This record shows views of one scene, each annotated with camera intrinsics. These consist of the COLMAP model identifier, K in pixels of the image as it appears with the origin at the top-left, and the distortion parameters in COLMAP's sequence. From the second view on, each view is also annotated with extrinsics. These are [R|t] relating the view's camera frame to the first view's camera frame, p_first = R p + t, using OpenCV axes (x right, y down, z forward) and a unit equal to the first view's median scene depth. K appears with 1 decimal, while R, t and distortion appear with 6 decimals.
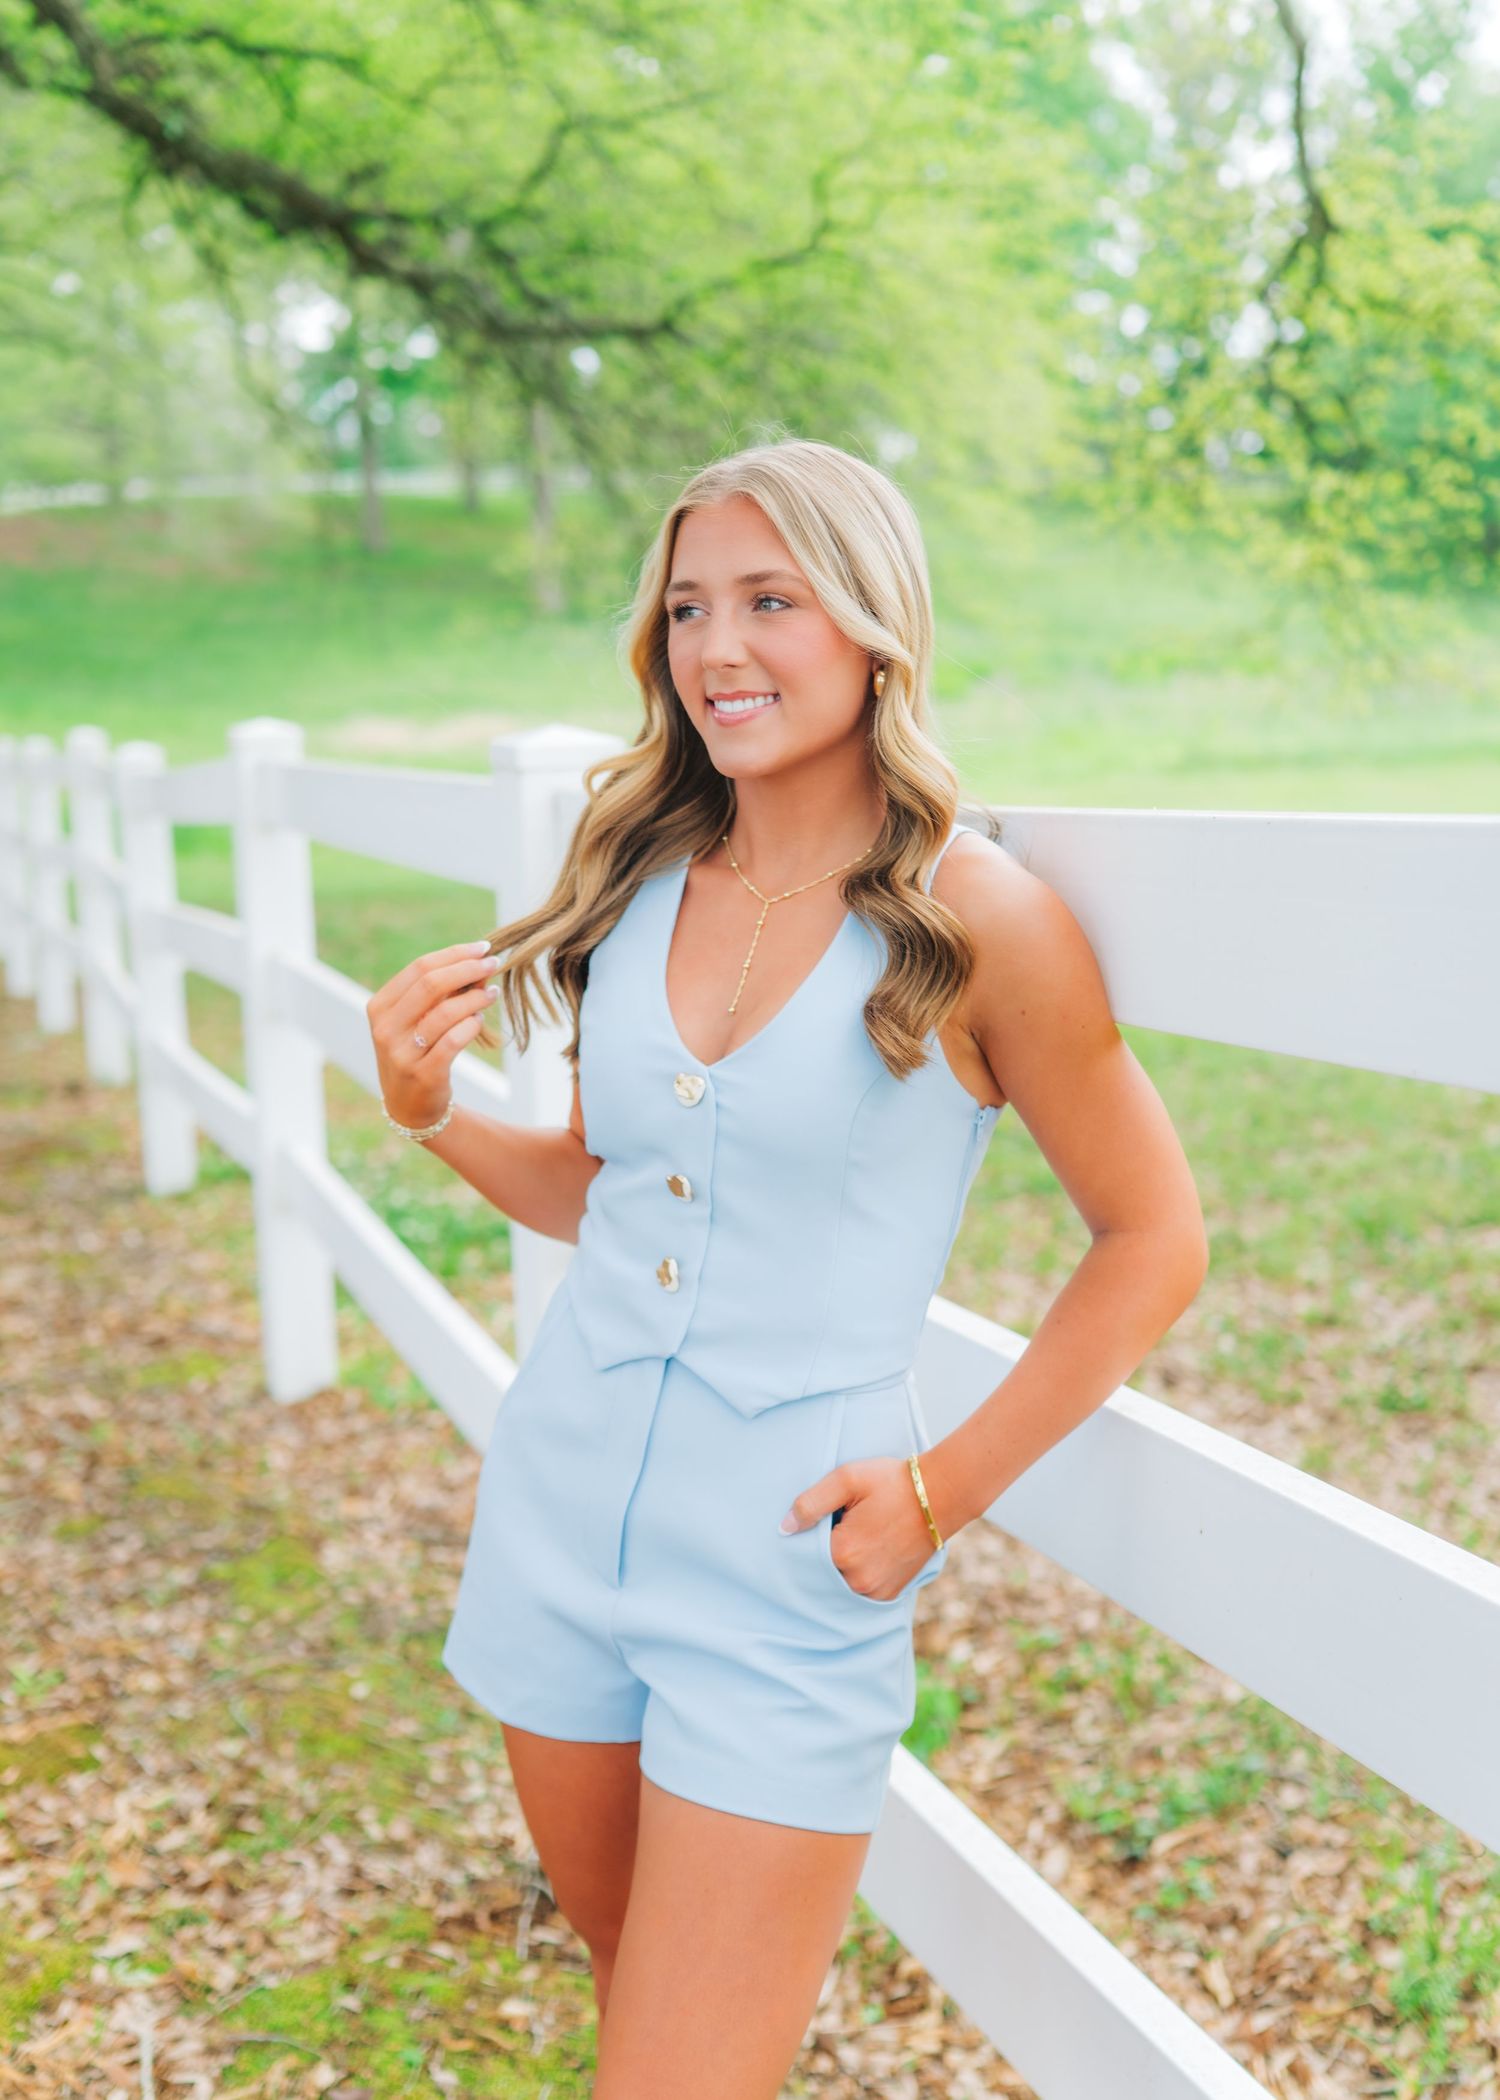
lens RADIAL K [[2452.4, 0, 769.8], [0, 2452.4, 1026.7], [0, 0, 1]] dist [-0.013715, 0.028335]
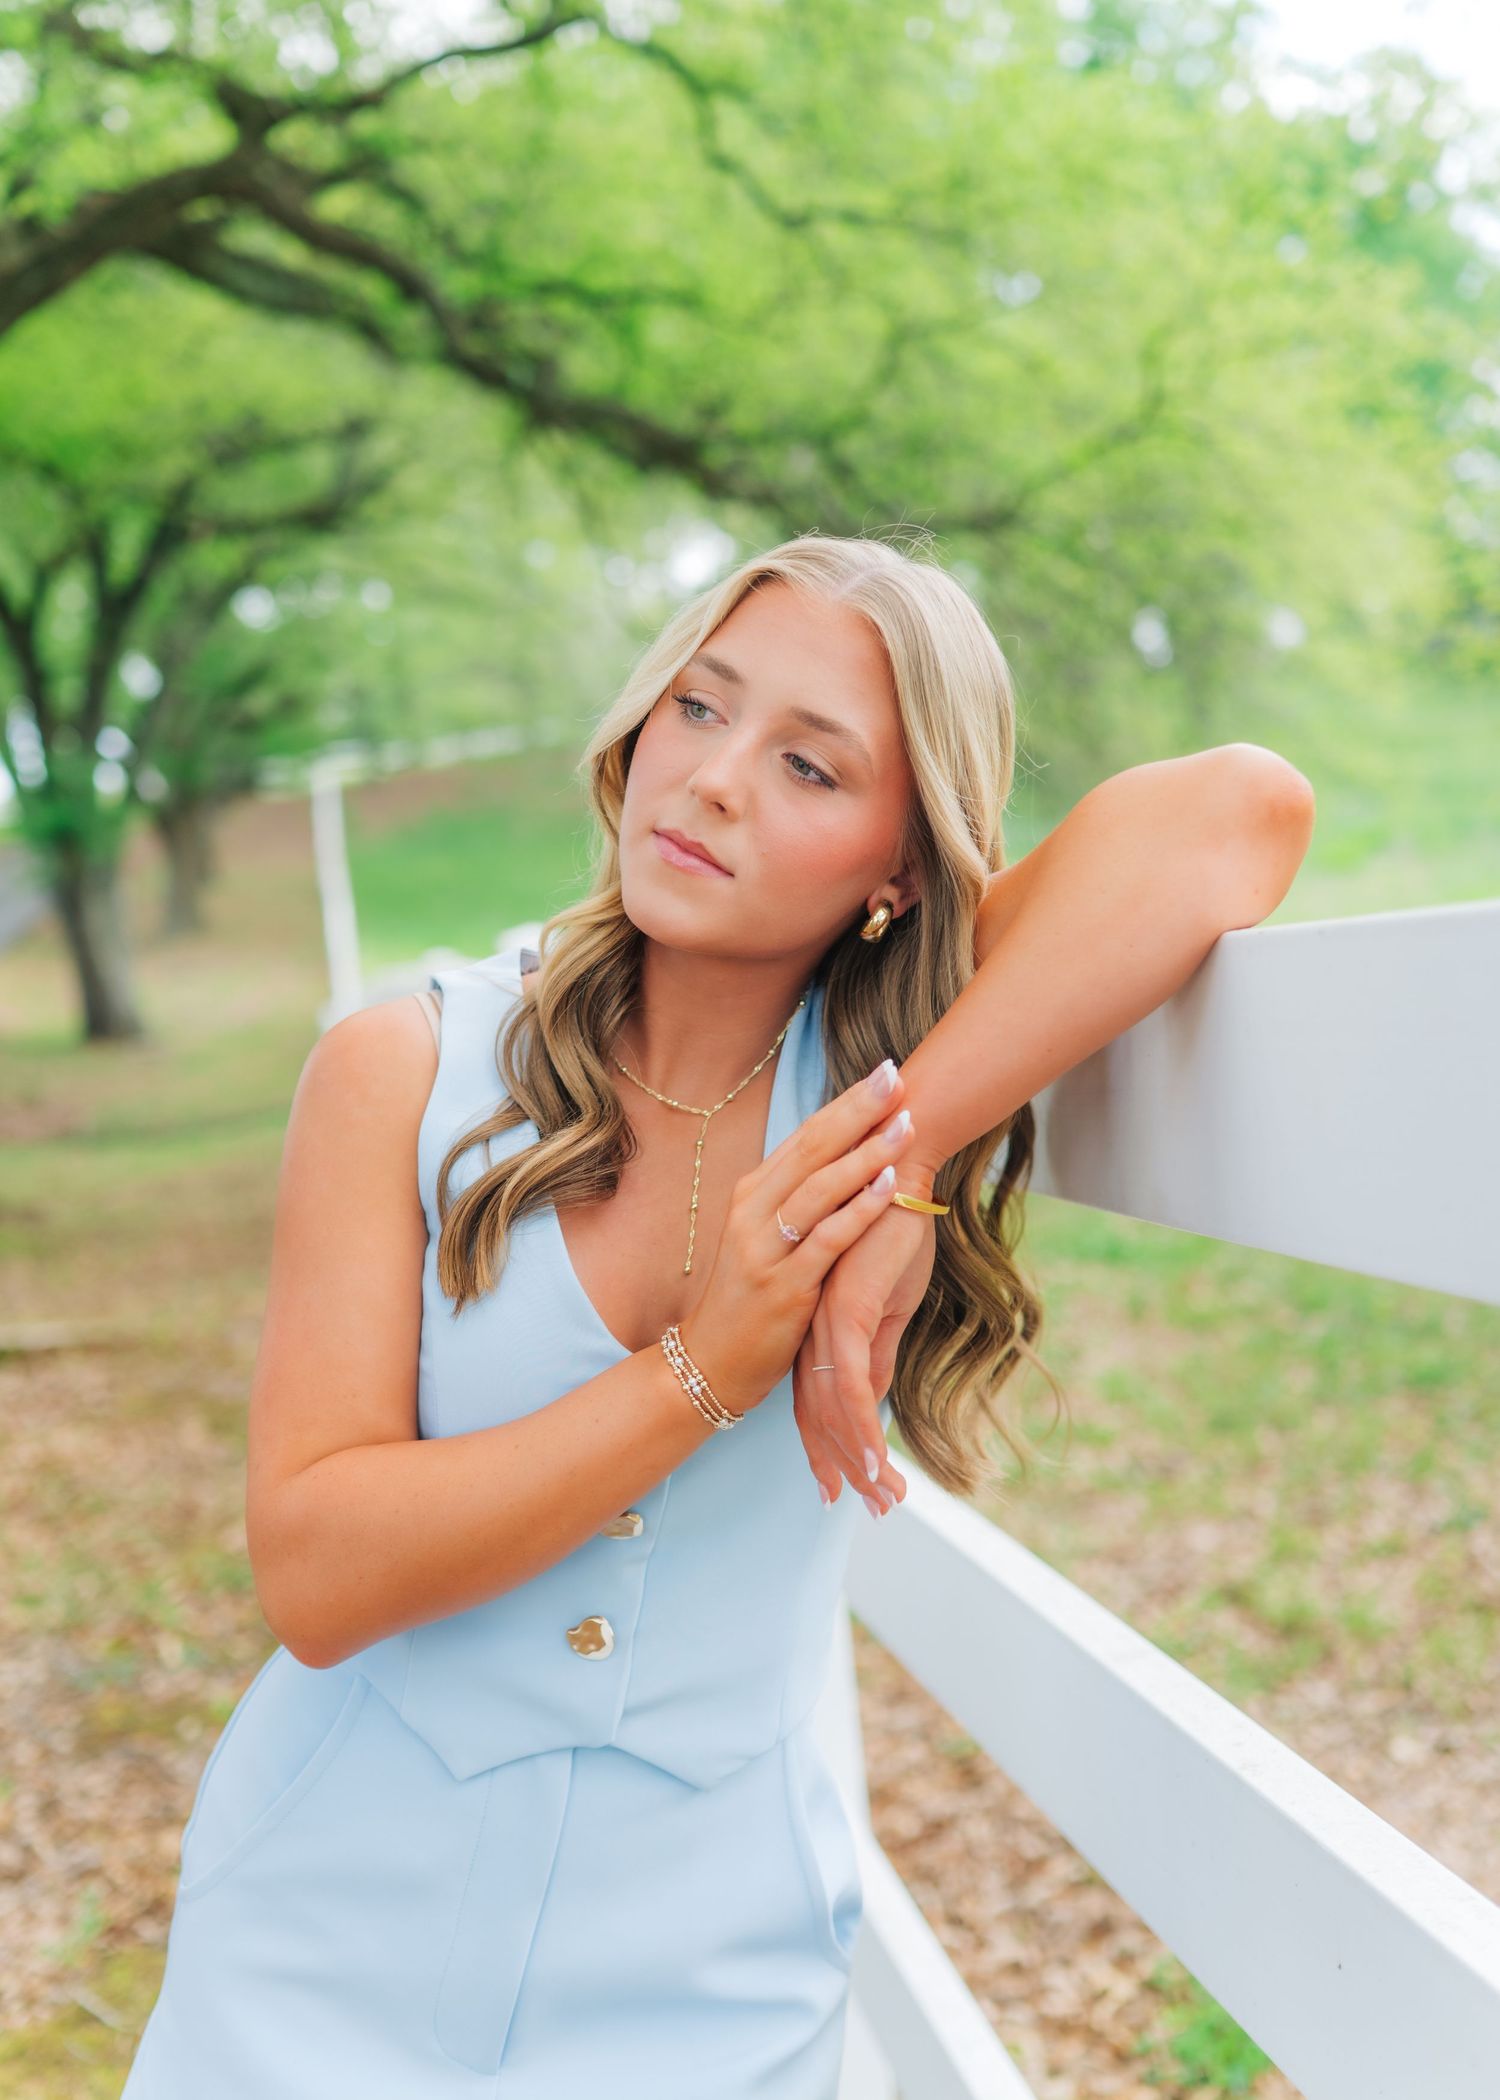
lens RADIAL K [[2290.6, 0, 750.0], [0, 2290.6, 1050.0], [0, 0, 1]] dist [-0.010993, 0.019858]
pose [[0.977489, -0.061709, -0.201763, 0.055065], [0.047386, 0.996052, -0.075067, -0.004024], [0.205598, 0.063816, 0.976554, 0.137588]]
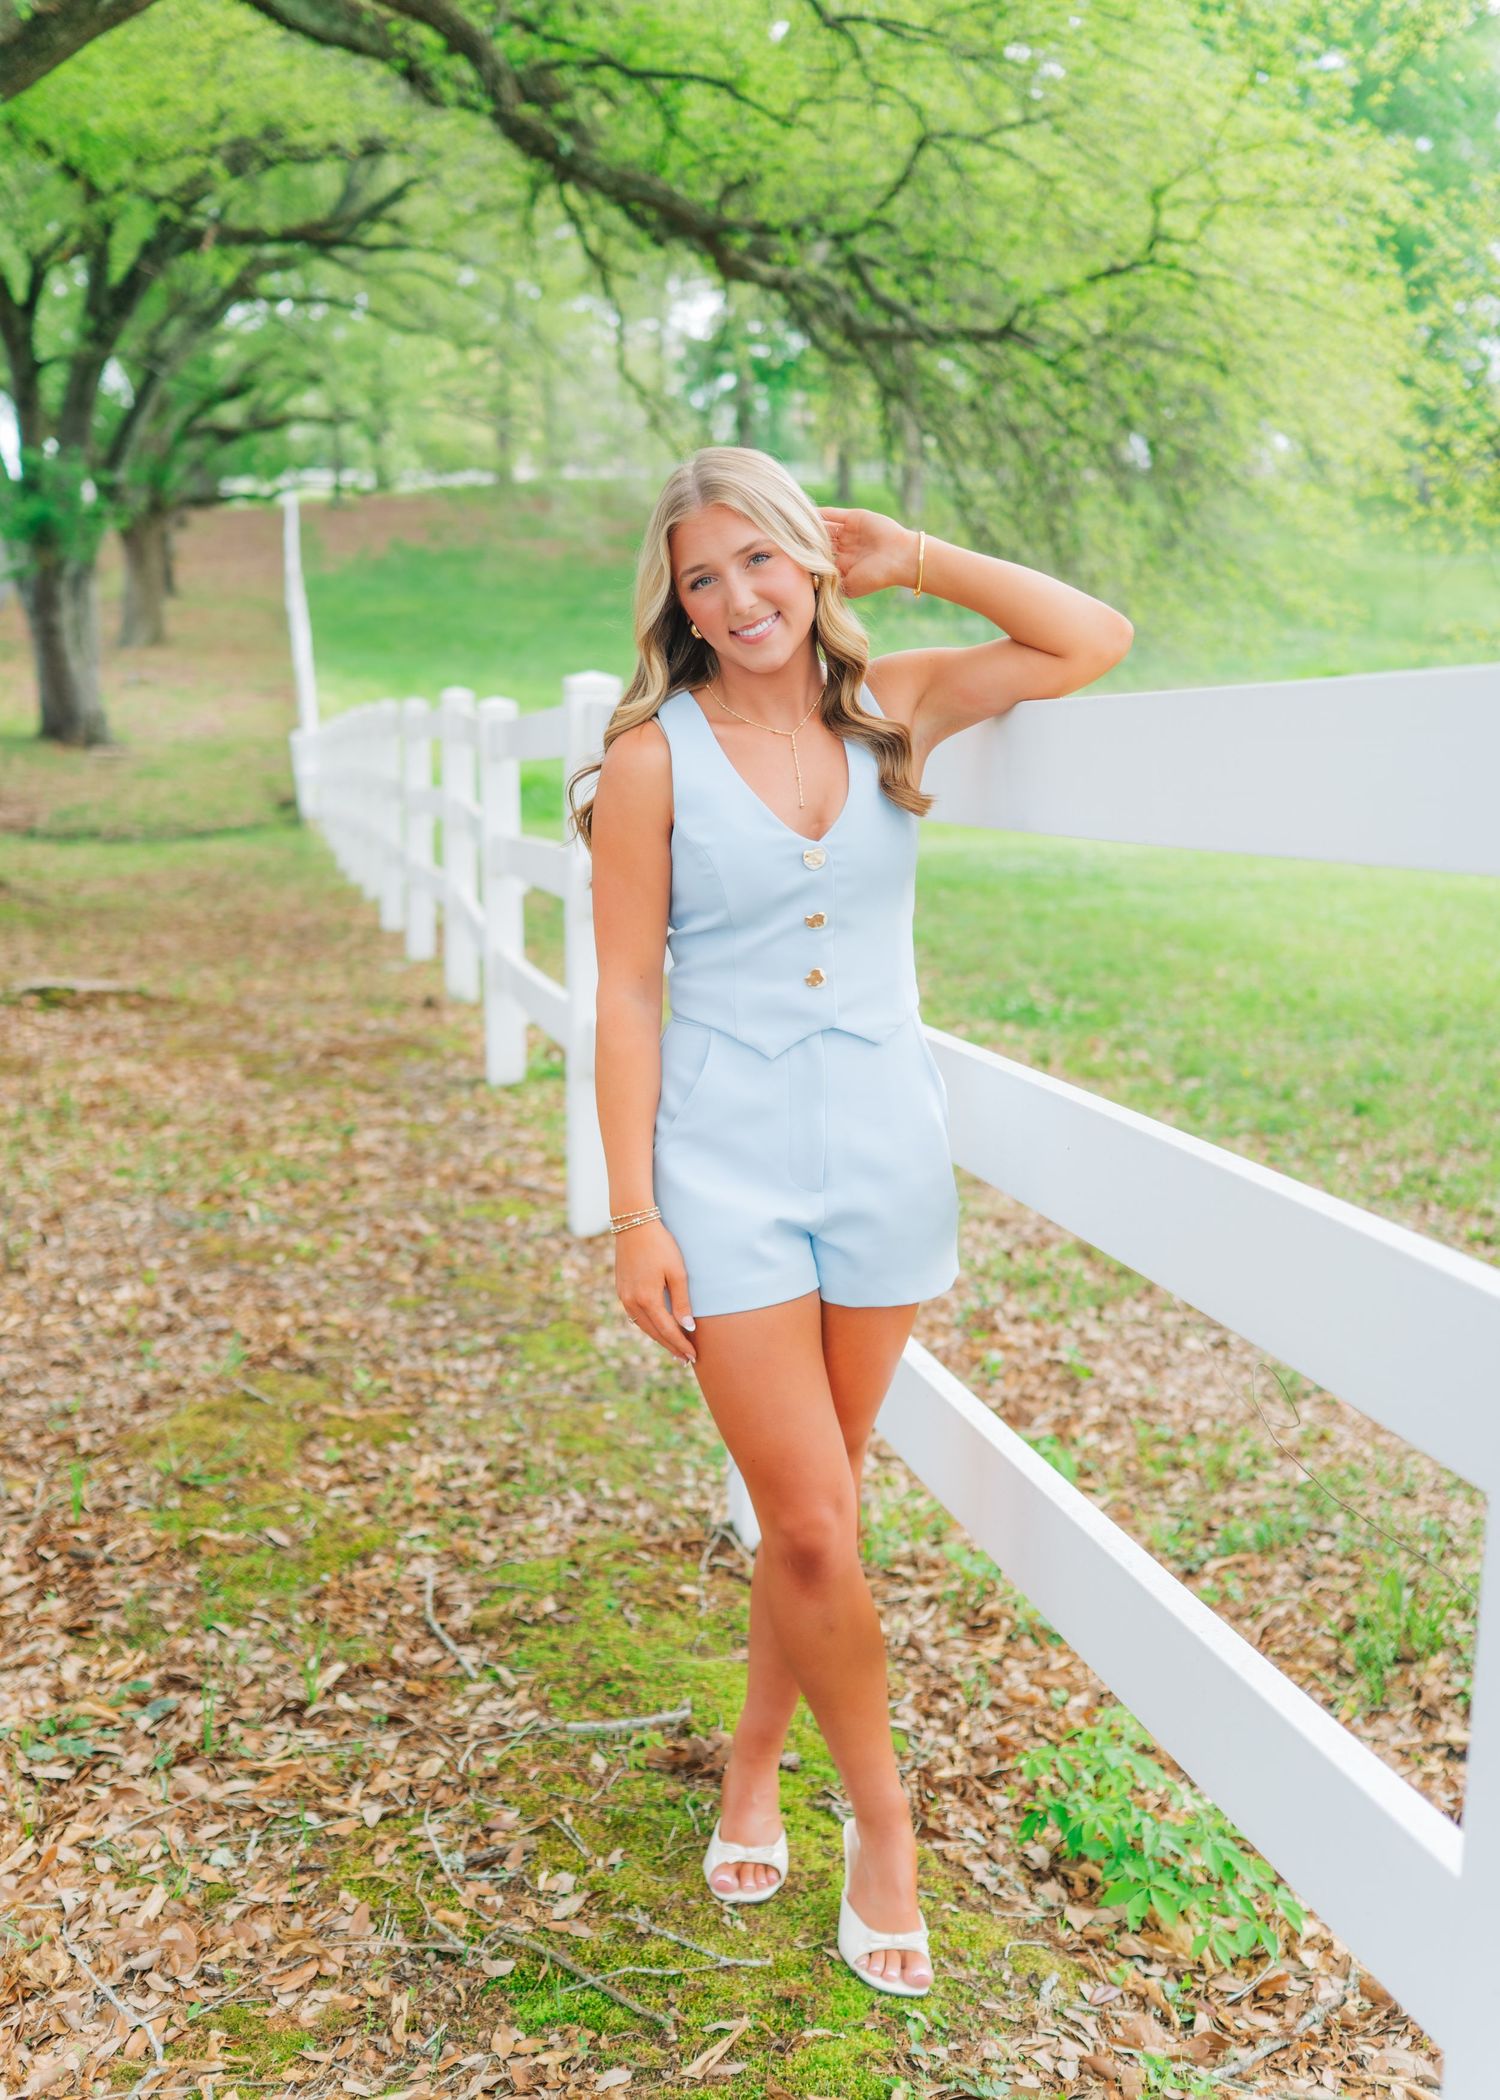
lens RADIAL K [[2592.2, 0, 681.3], [0, 2592.2, 1113.7], [0, 0, 1]] dist [-0.008695, 0.012349]
pose [[0.981214, 0.061238, -0.182947, 0.083752], [-0.056809, 0.997953, 0.029357, 0.052976], [0.184371, -0.018412, 0.982684, -0.254290]]
